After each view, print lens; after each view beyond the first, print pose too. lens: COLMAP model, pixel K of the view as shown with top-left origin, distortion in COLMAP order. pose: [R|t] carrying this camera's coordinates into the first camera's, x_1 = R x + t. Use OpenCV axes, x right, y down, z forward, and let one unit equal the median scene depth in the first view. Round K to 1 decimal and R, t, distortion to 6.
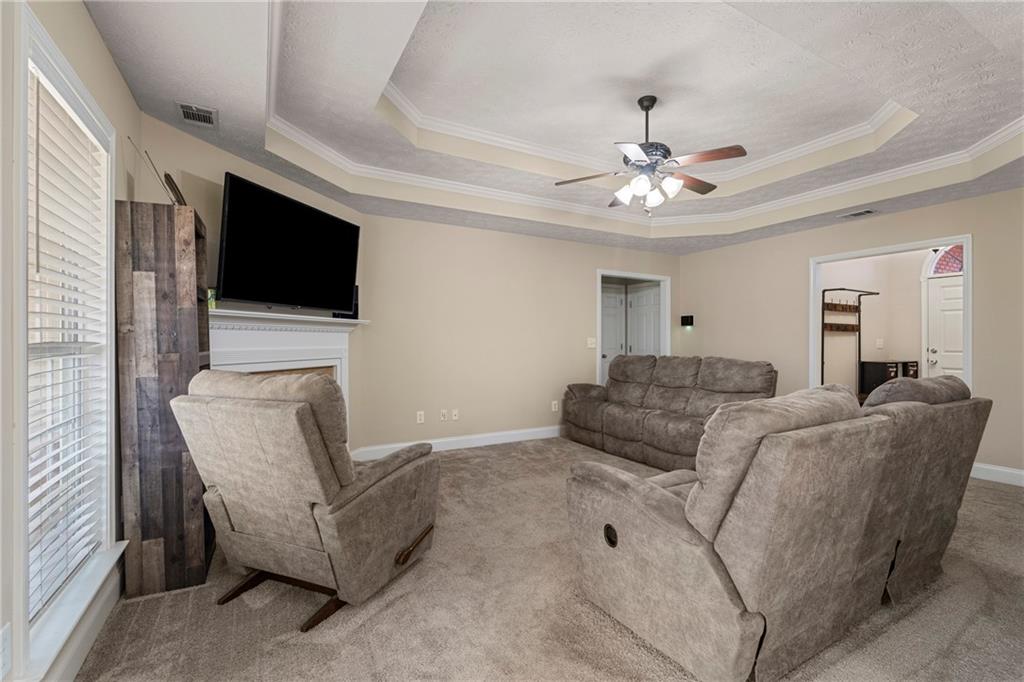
lens RADIAL K [[458.3, 0, 524.4], [0, 458.3, 345.8], [0, 0, 1]] dist [-0.004248, 0.000666]
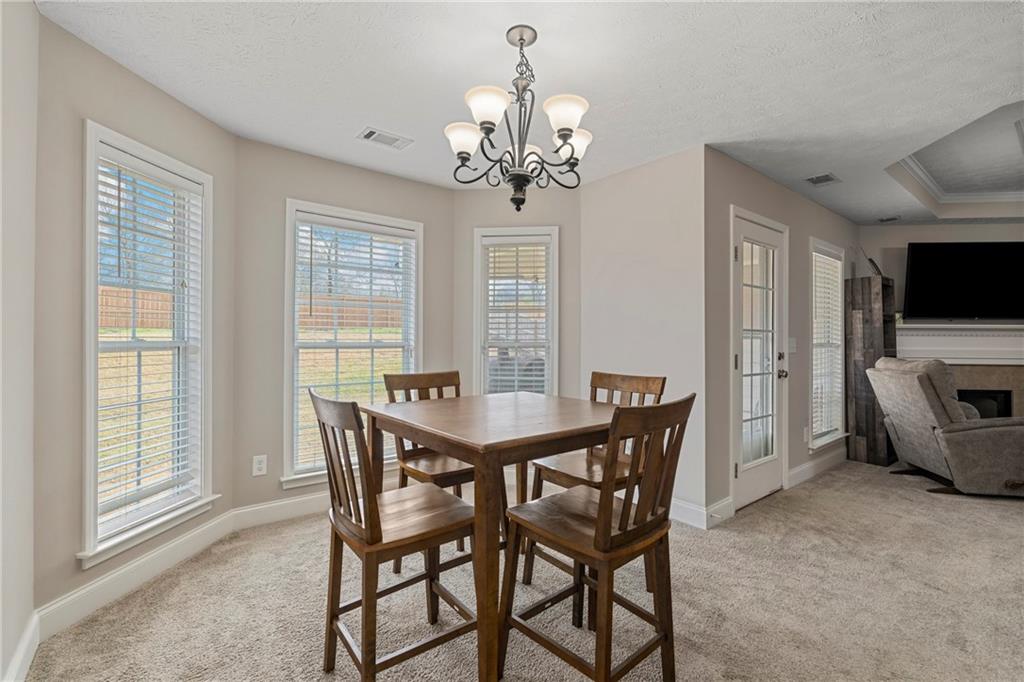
lens RADIAL K [[458.3, 0, 511.8], [0, 458.3, 335.4], [0, 0, 1]] dist [-0.004248, 0.000666]
pose [[0.155329, -0.021008, -0.987639, 1.014450], [-0.011992, 0.999660, -0.023150, 0.022924], [0.987790, 0.015440, 0.155024, -0.914322]]
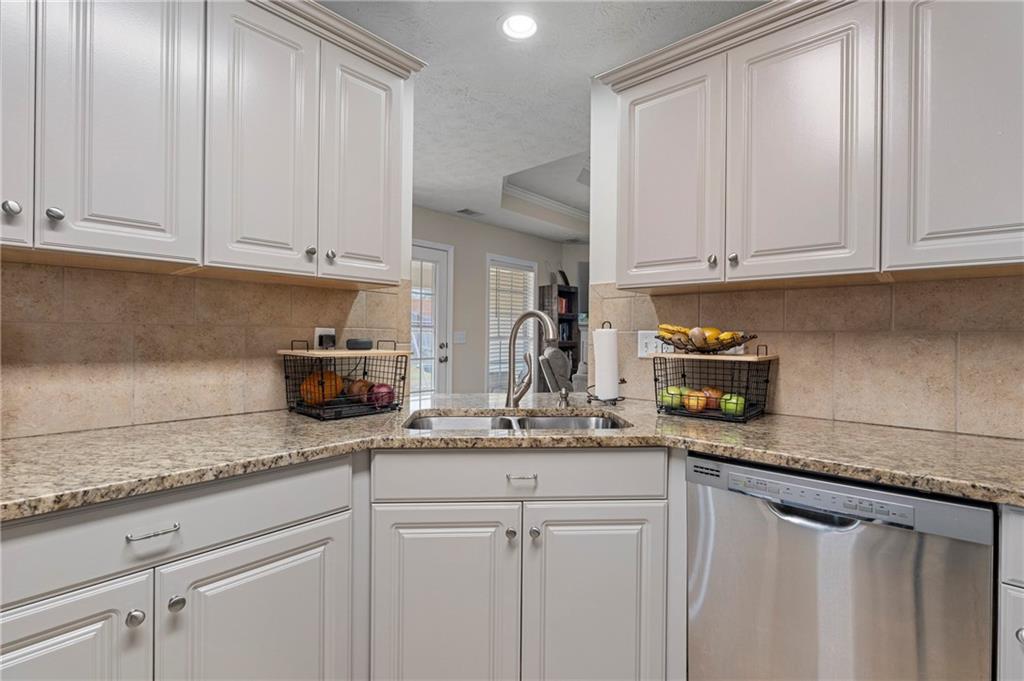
lens RADIAL K [[458.3, 0, 514.5], [0, 458.3, 337.2], [0, 0, 1]] dist [-0.004248, 0.000666]
pose [[0.306534, -0.006314, -0.951839, 1.713085], [-0.012308, 0.999868, -0.010597, 0.026612], [0.951780, 0.014963, 0.306416, -0.013274]]
